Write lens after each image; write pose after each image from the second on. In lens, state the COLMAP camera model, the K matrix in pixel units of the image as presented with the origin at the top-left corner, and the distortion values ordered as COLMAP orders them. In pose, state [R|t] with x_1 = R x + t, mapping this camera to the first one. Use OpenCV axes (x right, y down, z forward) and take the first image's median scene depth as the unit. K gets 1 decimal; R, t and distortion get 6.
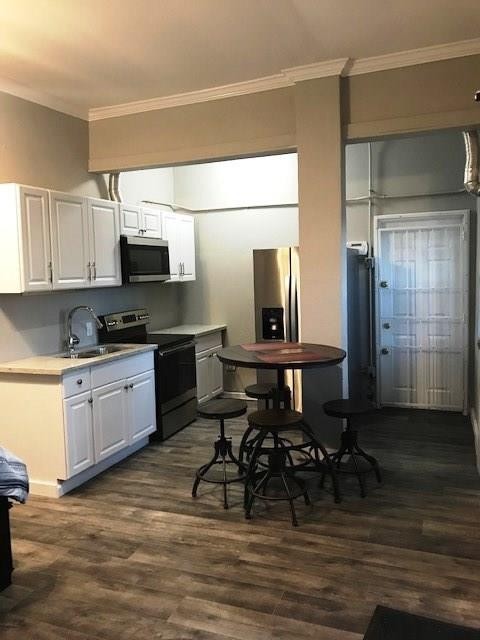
lens RADIAL K [[468.5, 0, 240.0], [0, 468.5, 320.0], [0, 0, 1]] dist [0.070669, -0.063956]
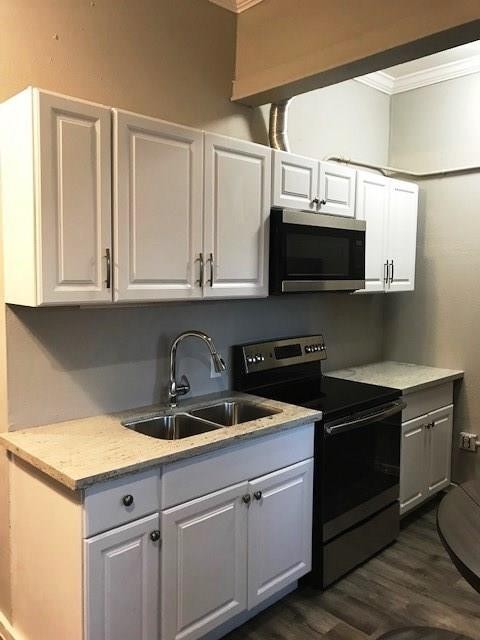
lens RADIAL K [[468.5, 0, 240.0], [0, 468.5, 320.0], [0, 0, 1]] dist [0.070669, -0.063956]
pose [[0.894412, 0.071037, -0.441567, -0.031919], [-0.074399, 0.997181, 0.009725, -0.048519], [0.441013, 0.024154, 0.897176, 0.479815]]
